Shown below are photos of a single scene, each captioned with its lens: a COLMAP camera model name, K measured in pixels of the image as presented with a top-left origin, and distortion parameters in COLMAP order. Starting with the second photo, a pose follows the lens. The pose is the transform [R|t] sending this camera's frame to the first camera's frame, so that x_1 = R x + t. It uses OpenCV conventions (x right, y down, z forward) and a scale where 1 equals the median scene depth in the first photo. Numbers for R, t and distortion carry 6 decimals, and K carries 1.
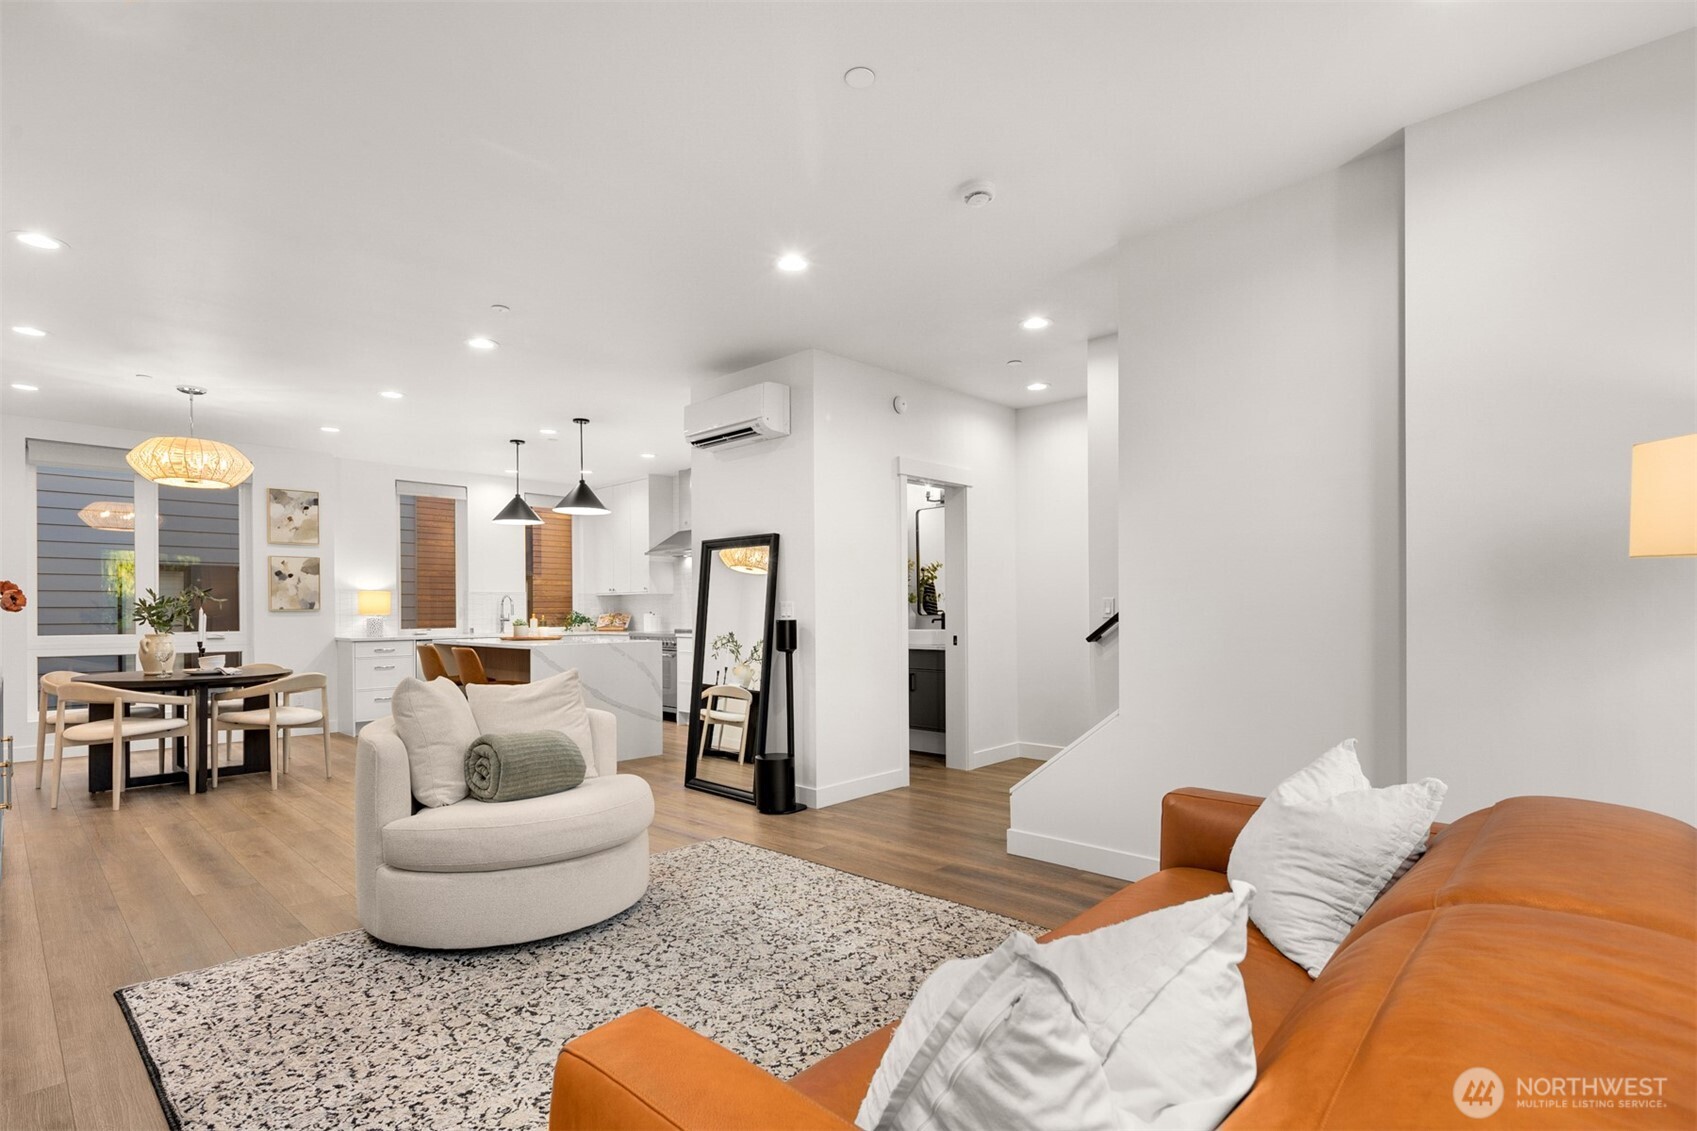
lens RADIAL K [[806.9, 0, 856.4], [0, 806.9, 614.7], [0, 0, 1]] dist [-0.014879, -0.000293]
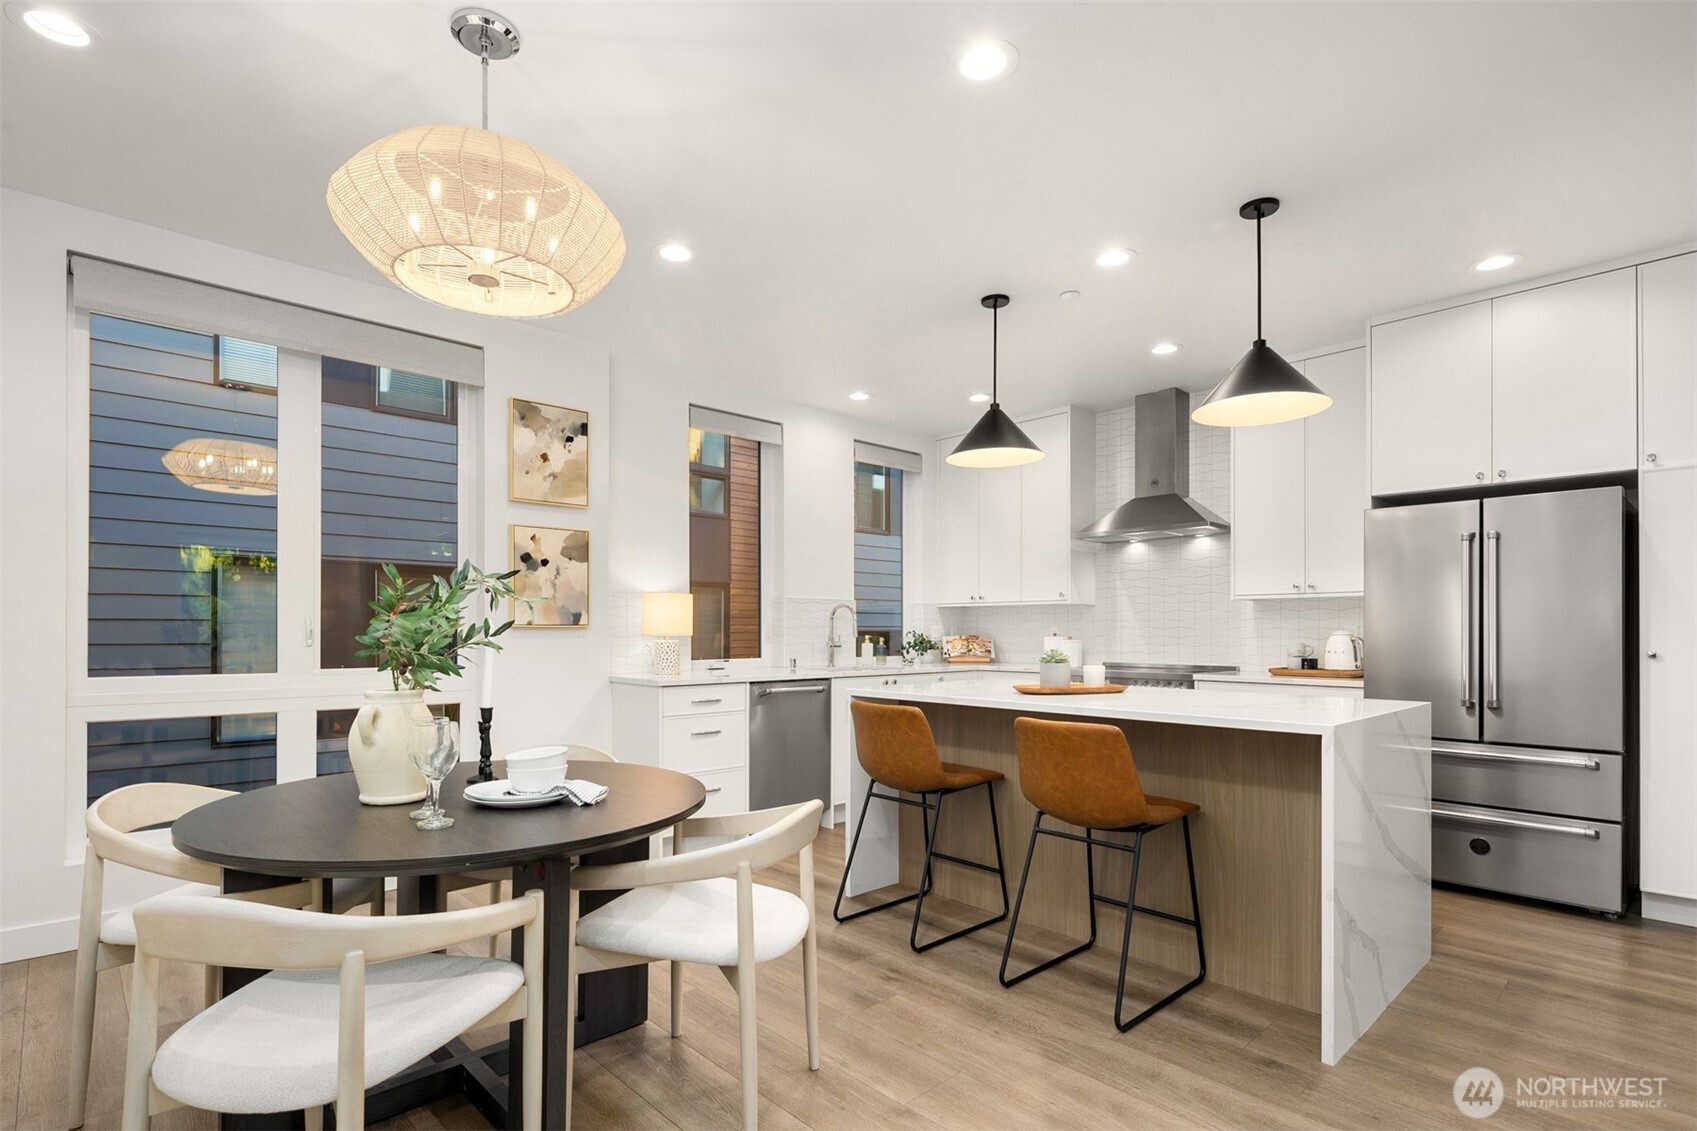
lens RADIAL K [[830.0, 0, 845.8], [0, 830.0, 629.1], [0, 0, 1]] dist [0.000753, -0.000507]
pose [[0.997666, 0.005351, -0.068070, -0.458413], [-0.005908, 0.999951, -0.007975, -0.000672], [0.068024, 0.008358, 0.997649, 0.449436]]
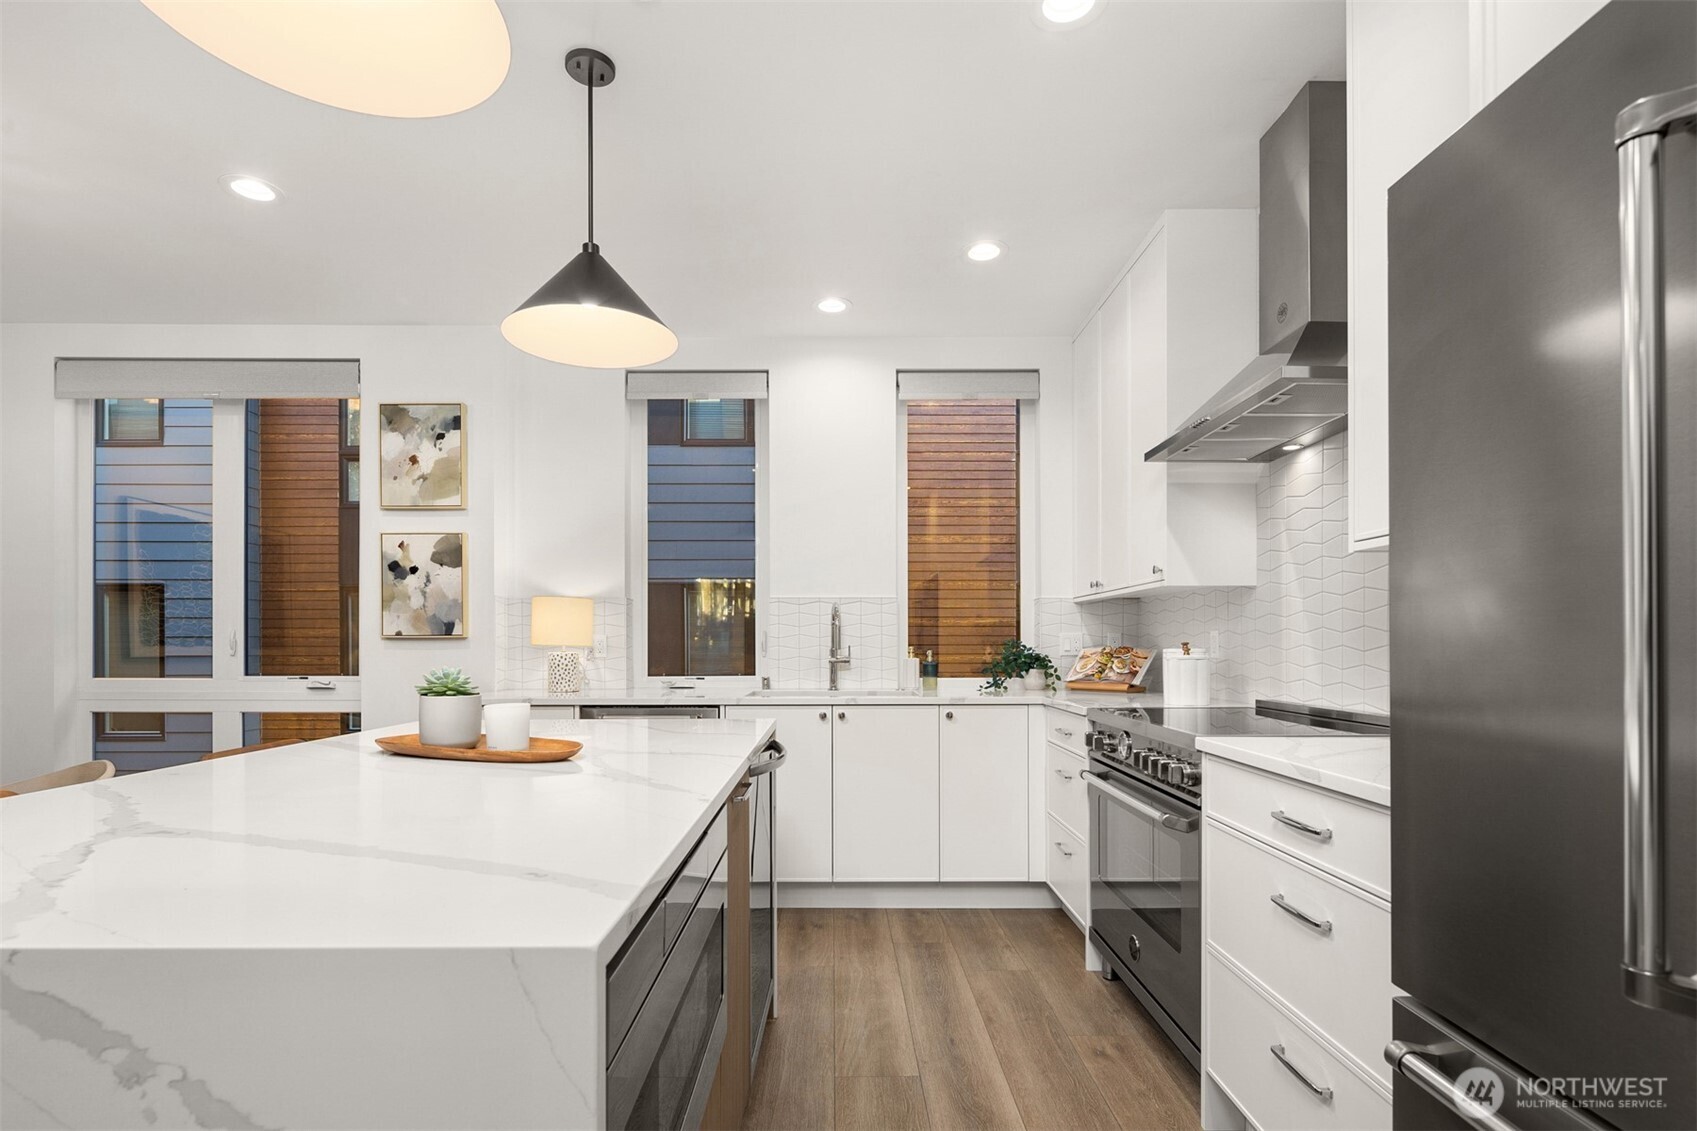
lens RADIAL K [[836.5, 0, 844.3], [0, 836.5, 649.6], [0, 0, 1]] dist [0.001779, -0.000168]
pose [[0.683149, 0.005223, -0.730260, -0.123051], [-0.005583, 0.999983, 0.001930, -0.000212], [0.730258, 0.002759, 0.683166, 0.820594]]
